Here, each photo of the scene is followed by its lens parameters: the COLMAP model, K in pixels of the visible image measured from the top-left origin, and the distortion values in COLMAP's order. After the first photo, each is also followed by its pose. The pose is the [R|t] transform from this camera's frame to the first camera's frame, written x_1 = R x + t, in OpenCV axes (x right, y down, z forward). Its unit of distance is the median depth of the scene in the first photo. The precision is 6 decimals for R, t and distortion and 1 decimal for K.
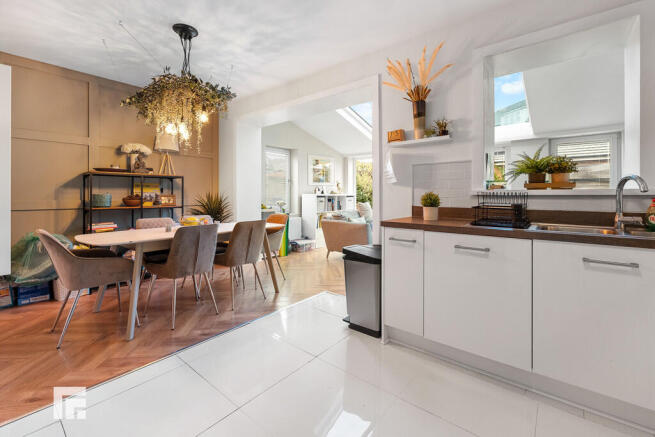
lens RADIAL K [[284.3, 0, 325.9], [0, 284.3, 193.9], [0, 0, 1]] dist [-0.000314, 0.000241]
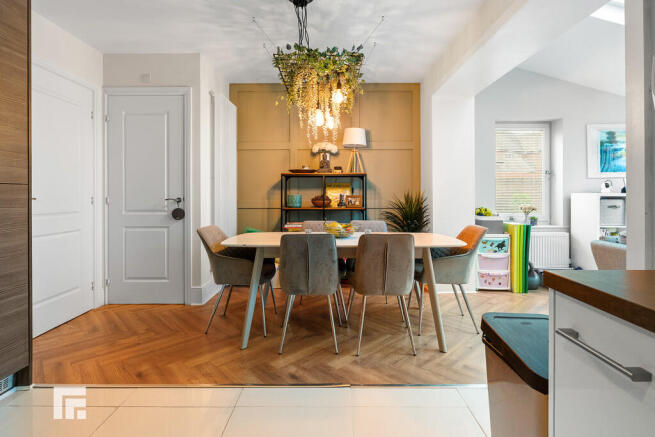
lens RADIAL K [[323.7, 0, 327.5], [0, 323.7, 194.8], [0, 0, 1]] dist [-0.002102, -0.000345]
pose [[0.634815, -0.004654, -0.772650, 0.193109], [0.005097, 0.999985, -0.001836, 0.002994], [0.772647, -0.002772, 0.634830, 0.321768]]
